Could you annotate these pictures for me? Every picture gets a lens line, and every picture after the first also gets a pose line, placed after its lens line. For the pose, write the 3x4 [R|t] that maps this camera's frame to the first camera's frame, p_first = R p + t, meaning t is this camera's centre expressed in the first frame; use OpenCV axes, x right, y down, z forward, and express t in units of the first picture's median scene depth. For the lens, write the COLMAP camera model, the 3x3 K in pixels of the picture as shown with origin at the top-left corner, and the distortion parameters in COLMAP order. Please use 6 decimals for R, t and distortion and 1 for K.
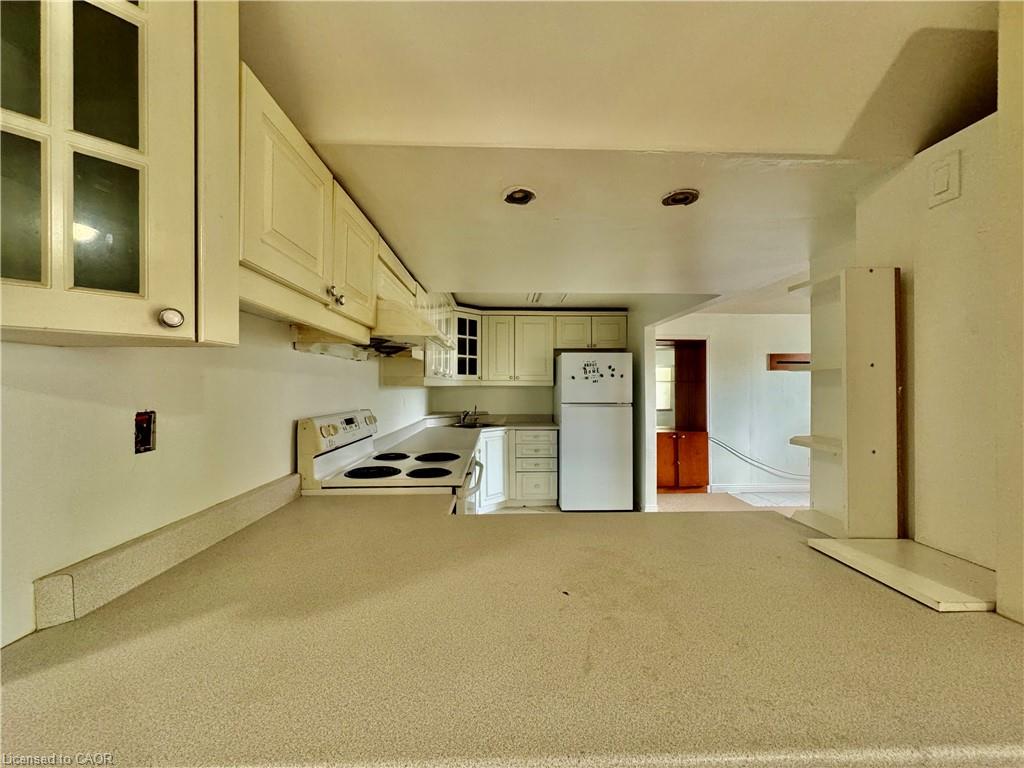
lens RADIAL K [[403.9, 0, 511.2], [0, 403.9, 387.1], [0, 0, 1]] dist [-0.006884, 0.001208]
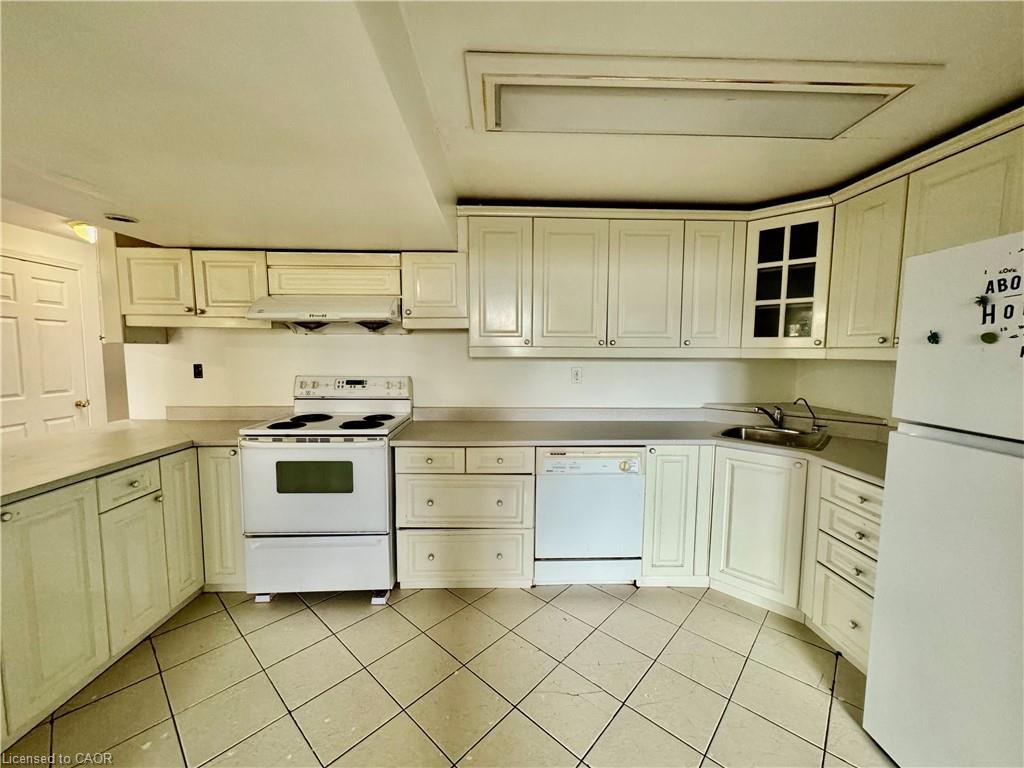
lens RADIAL K [[403.9, 0, 512.2], [0, 403.9, 384.9], [0, 0, 1]] dist [-0.006884, 0.001208]
pose [[0.003217, 0.086451, -0.996251, 0.422389], [-0.006838, 0.996235, 0.086428, -0.012249], [0.999971, 0.006534, 0.003796, 0.672089]]
